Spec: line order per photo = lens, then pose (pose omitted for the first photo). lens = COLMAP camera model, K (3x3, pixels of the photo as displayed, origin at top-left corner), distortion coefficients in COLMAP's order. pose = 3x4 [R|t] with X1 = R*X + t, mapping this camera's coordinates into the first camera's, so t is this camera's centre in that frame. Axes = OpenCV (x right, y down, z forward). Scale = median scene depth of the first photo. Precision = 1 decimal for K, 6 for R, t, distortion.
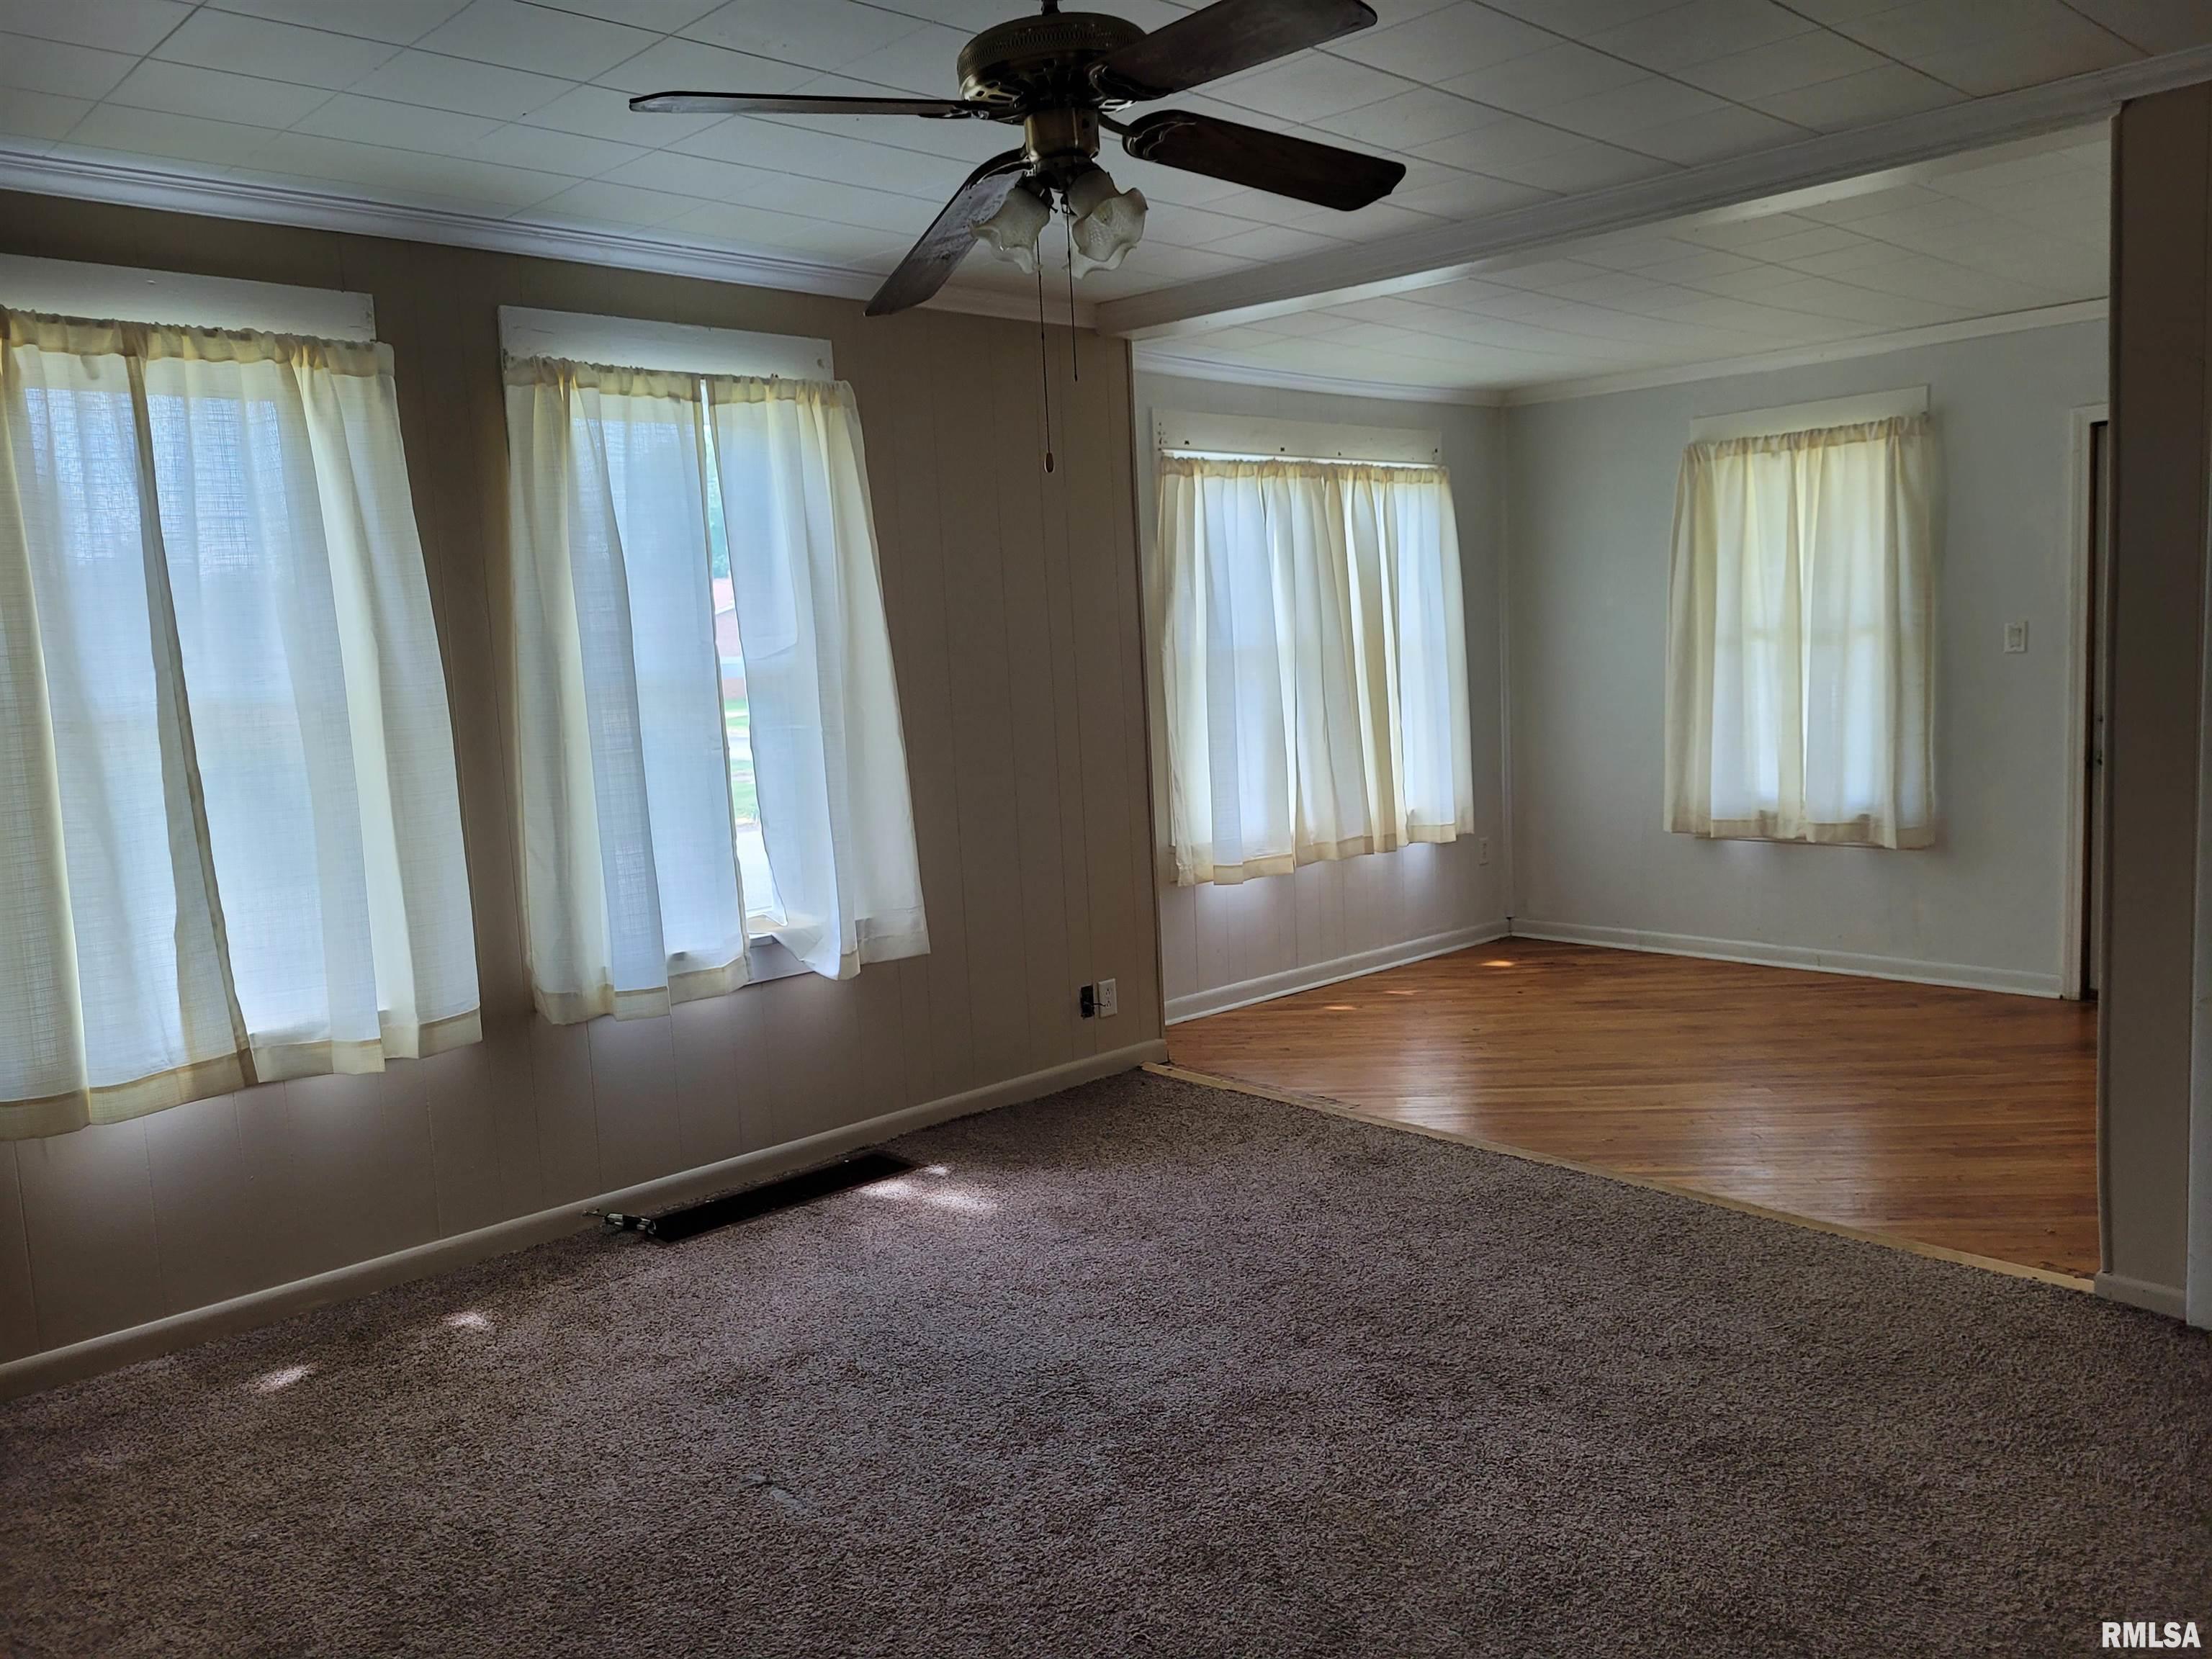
lens RADIAL K [[1685.1, 0, 1108.5], [0, 1685.1, 841.1], [0, 0, 1]] dist [0.004782, -0.001206]
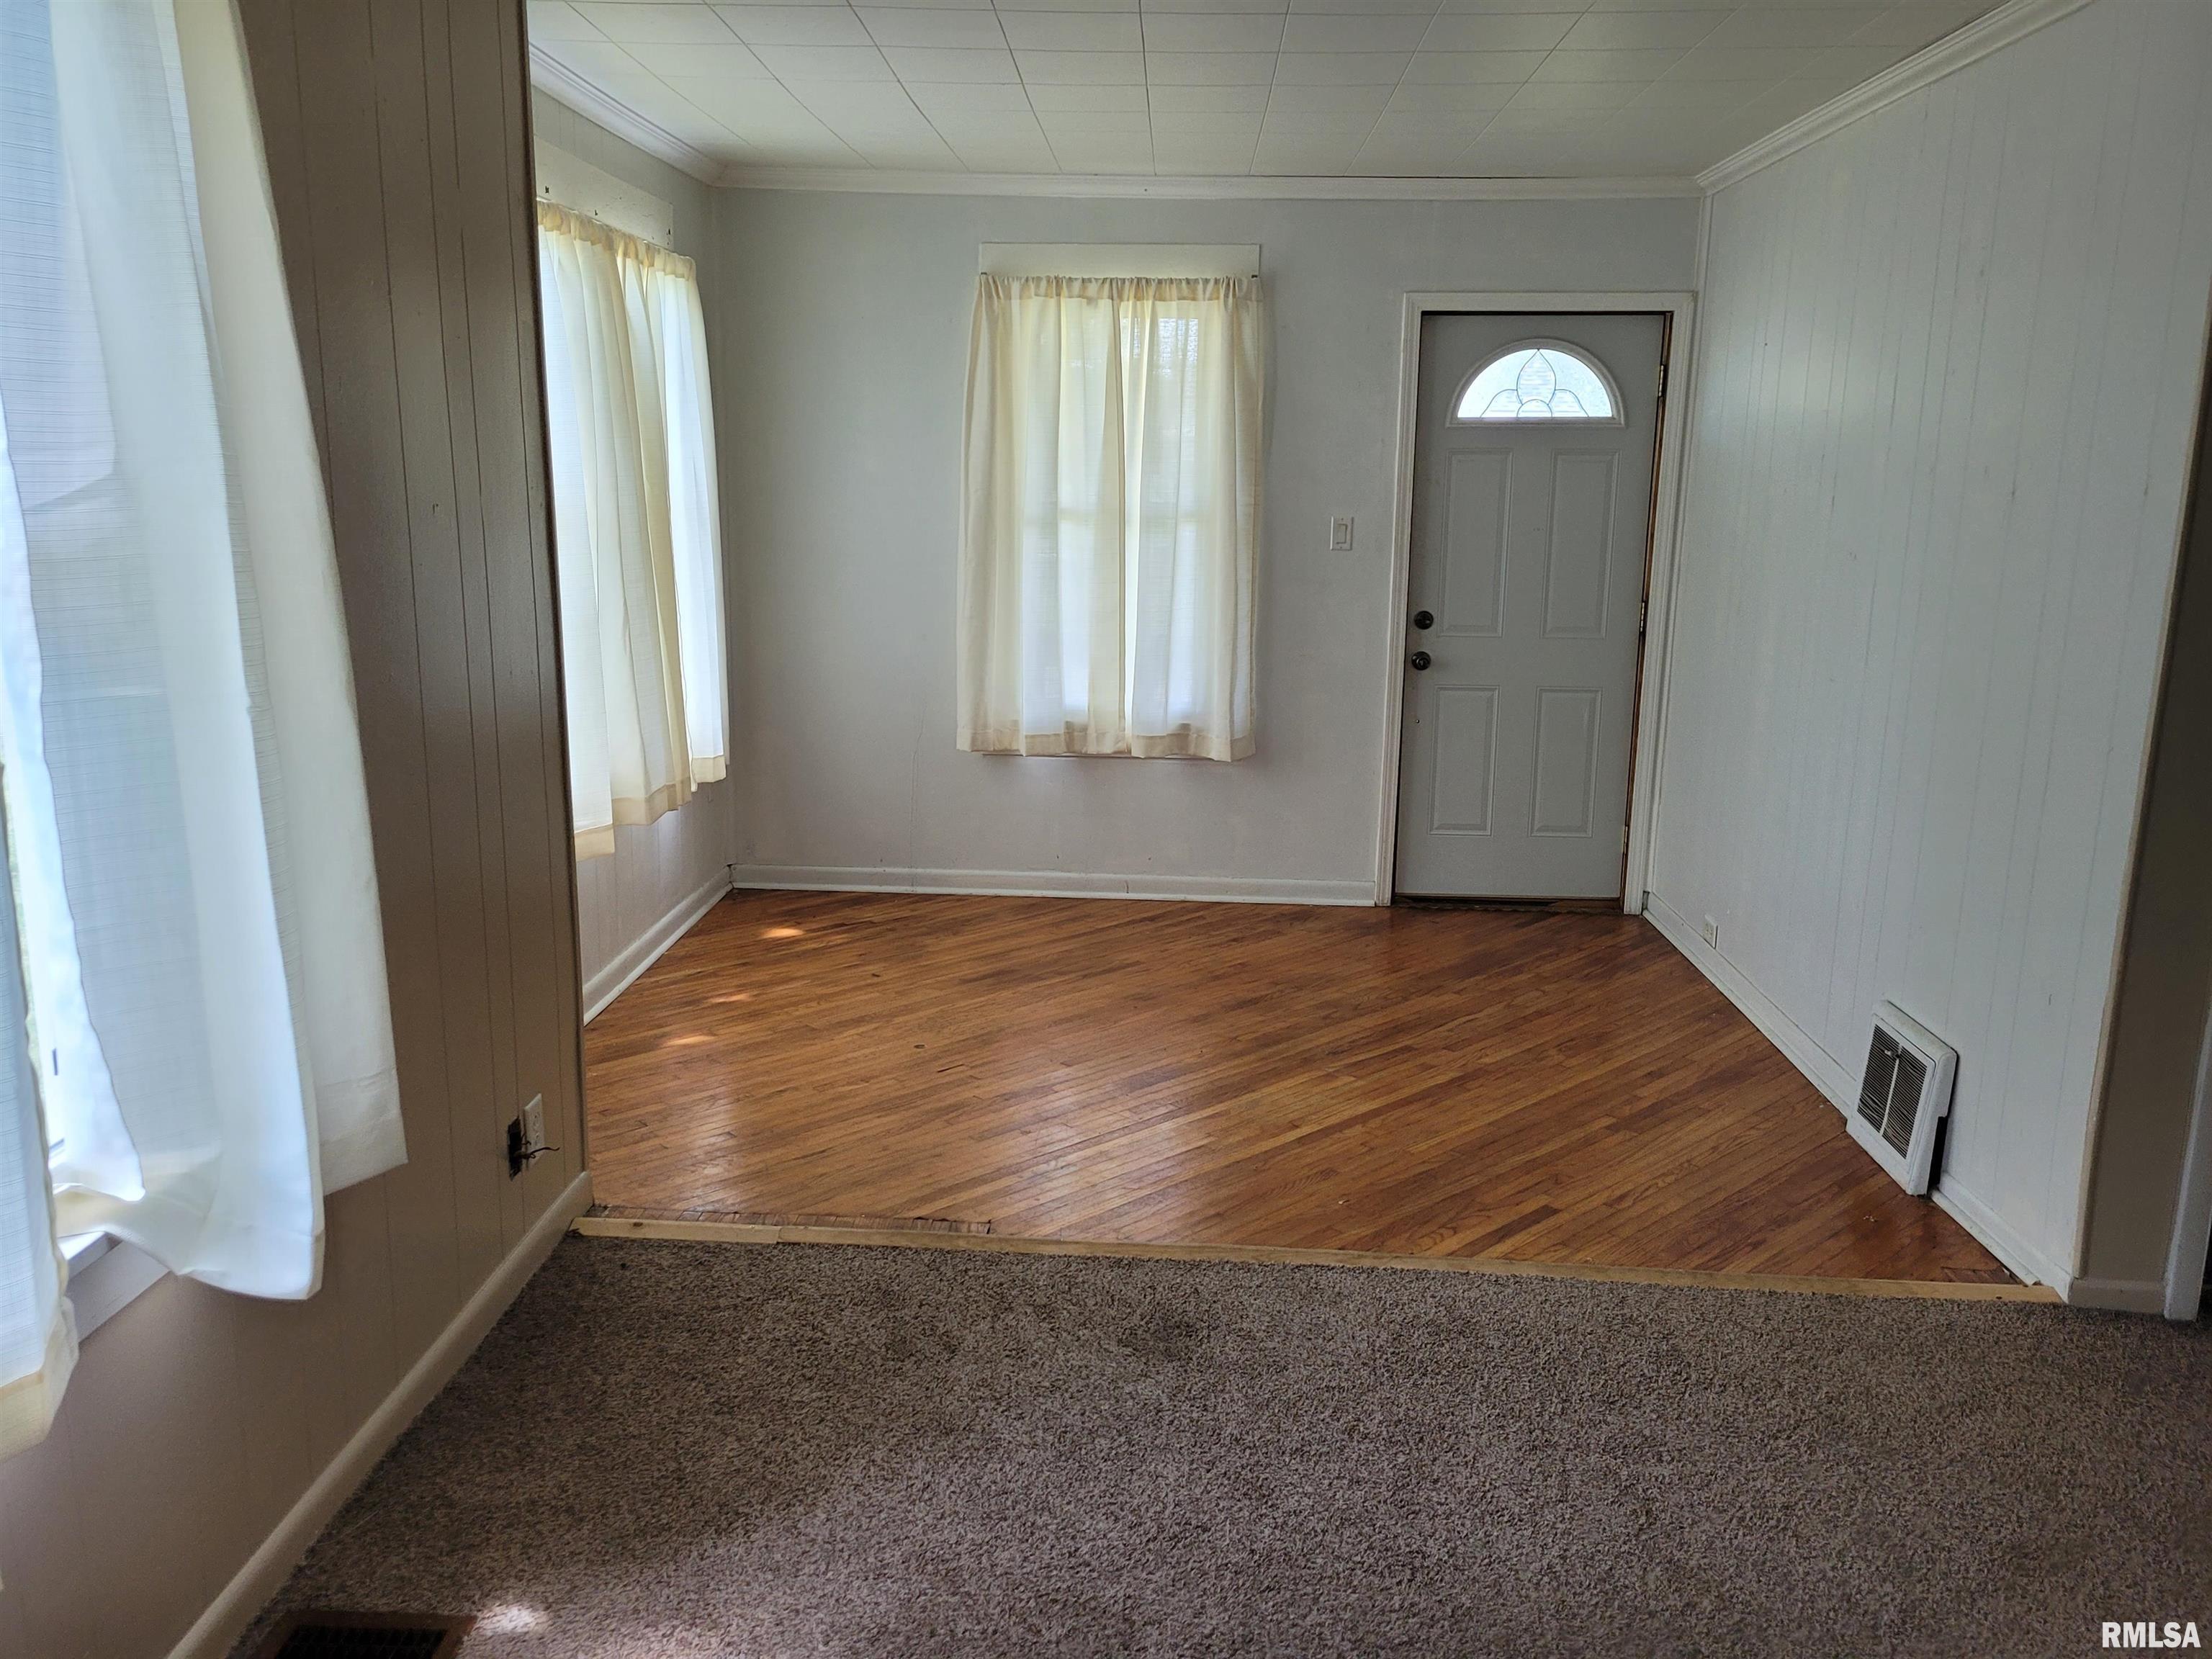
lens RADIAL K [[1675.8, 0, 1110.8], [0, 1675.8, 803.6], [0, 0, 1]] dist [0.035800, -0.003671]
pose [[0.713996, -0.079004, 0.695678, -0.216135], [0.033262, 0.996319, 0.079008, -0.047492], [-0.699359, -0.033272, 0.713995, 0.405443]]
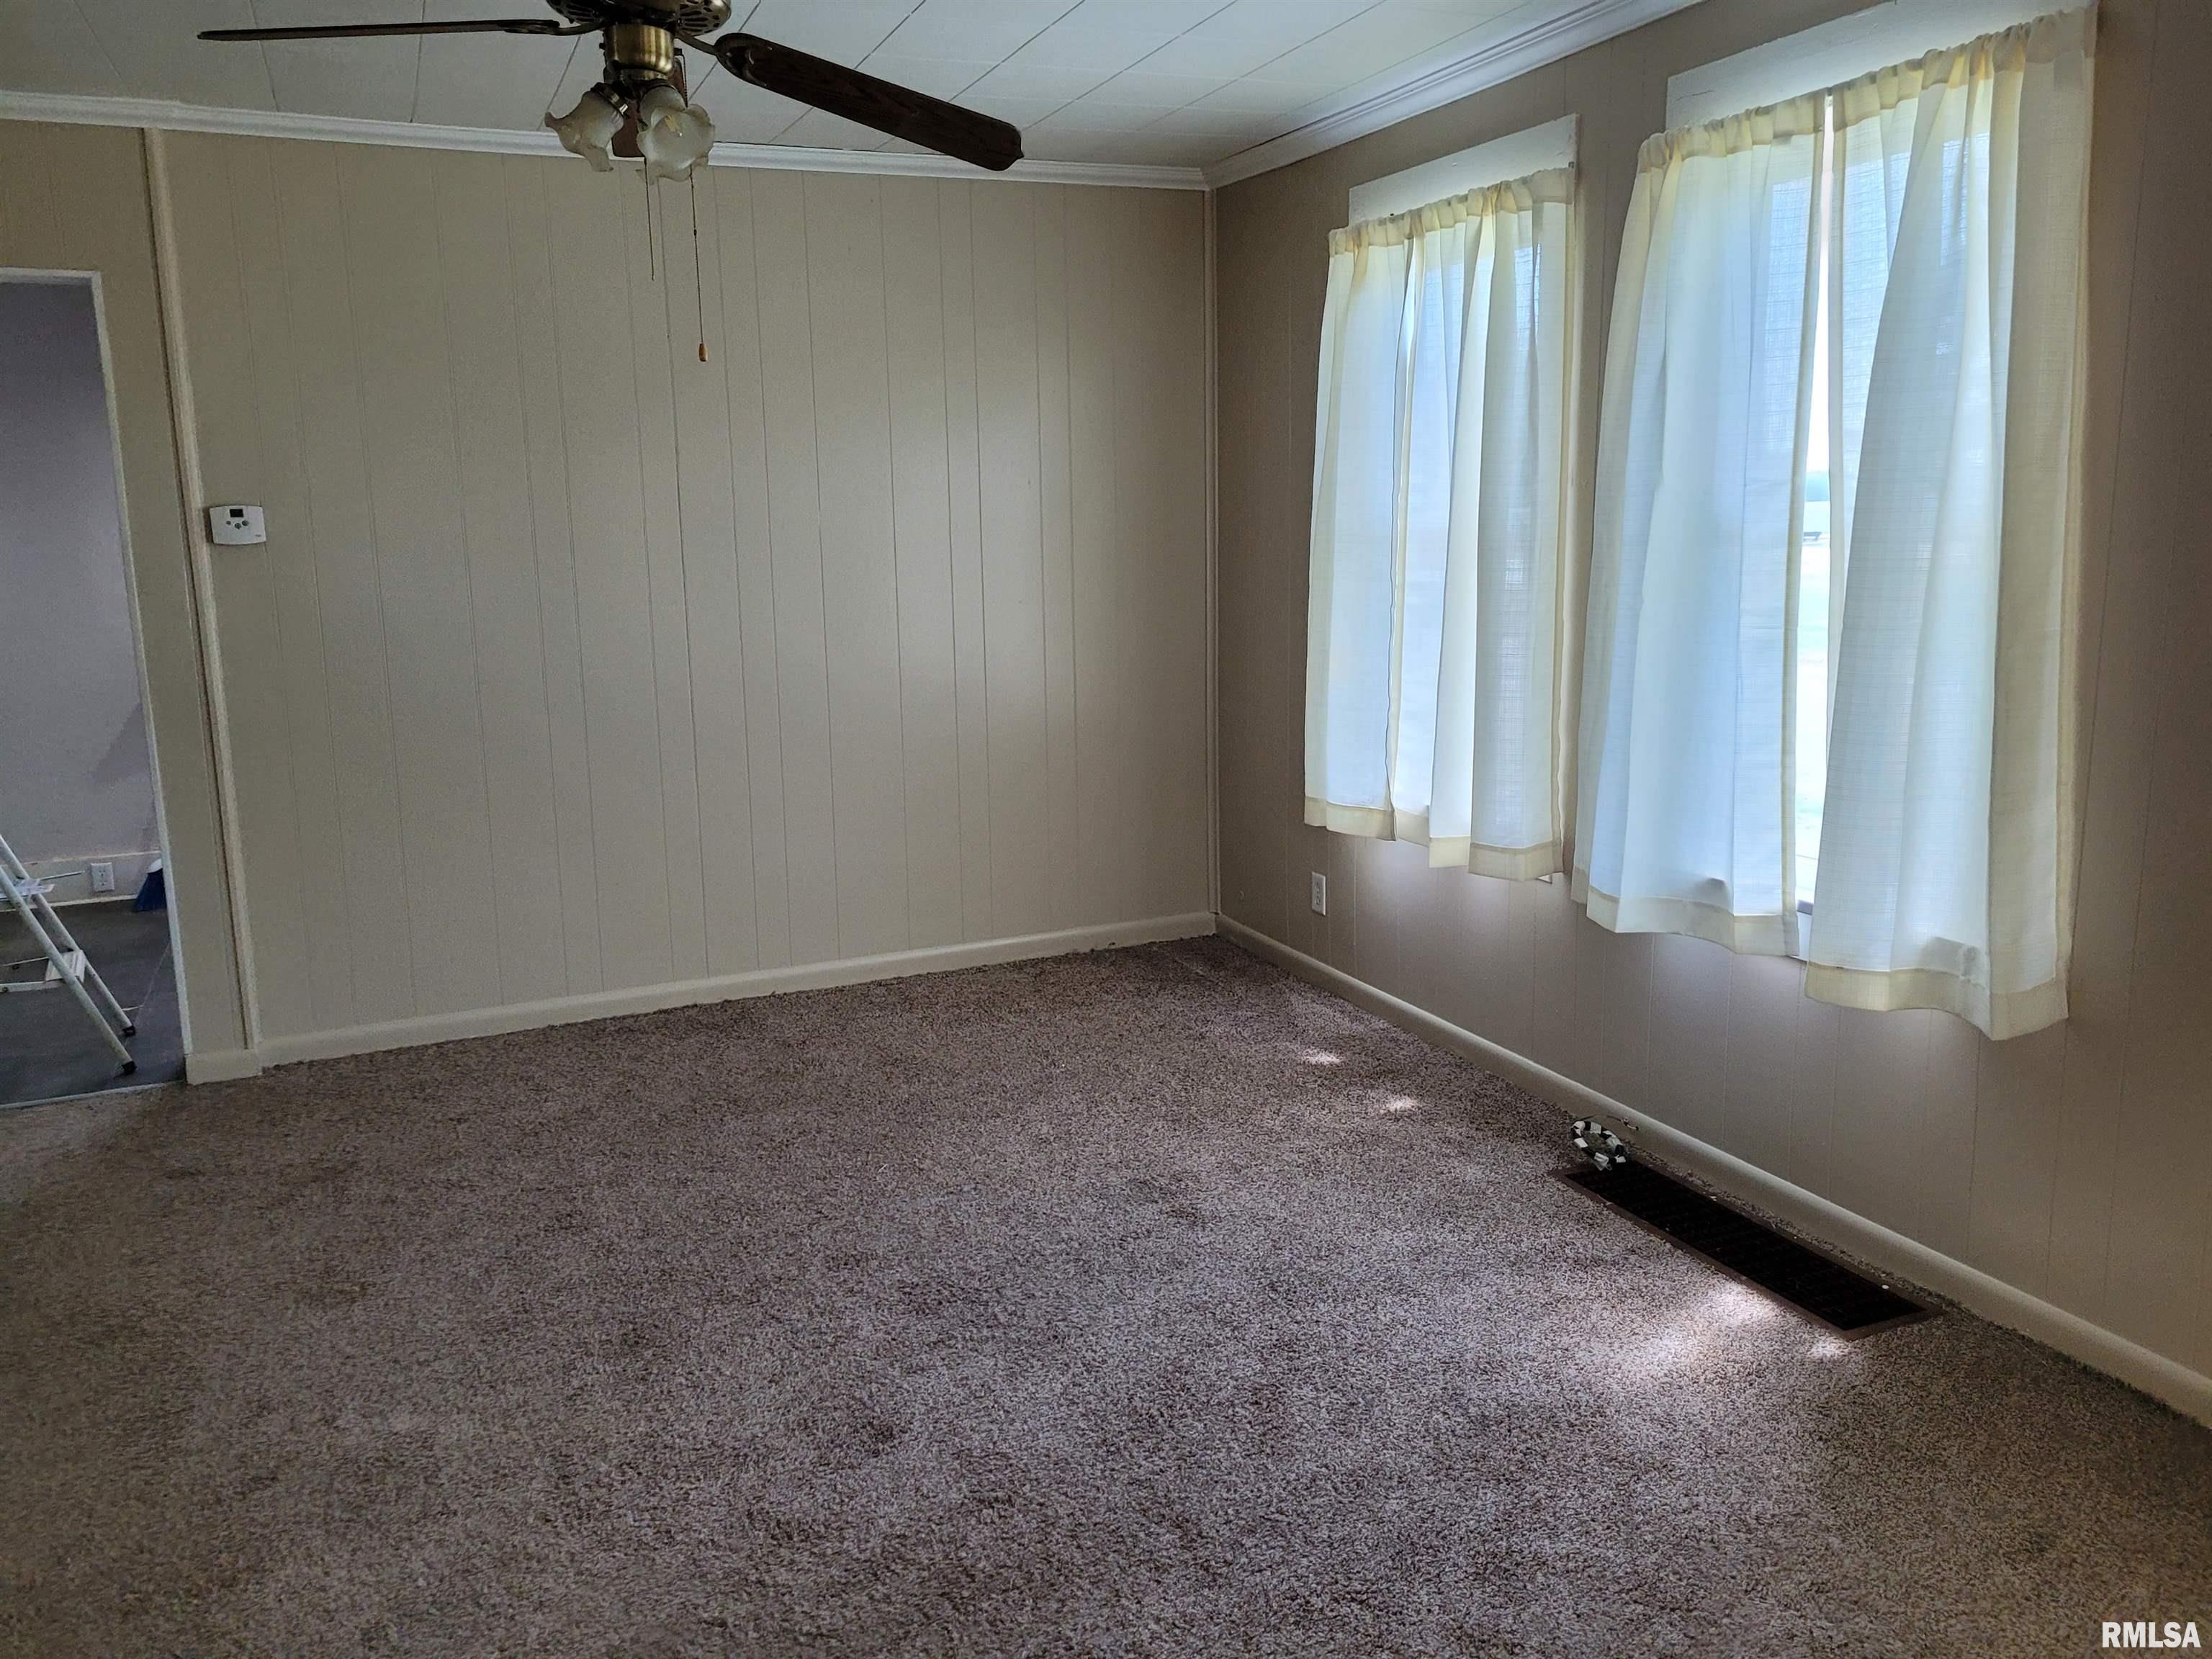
lens RADIAL K [[1675.8, 0, 1110.8], [0, 1675.8, 803.6], [0, 0, 1]] dist [0.035800, -0.003671]
pose [[-0.348536, 0.214119, -0.912511, 0.381183], [-0.080947, 0.963044, 0.256894, -0.101171], [0.933794, 0.163402, -0.318323, 0.676293]]
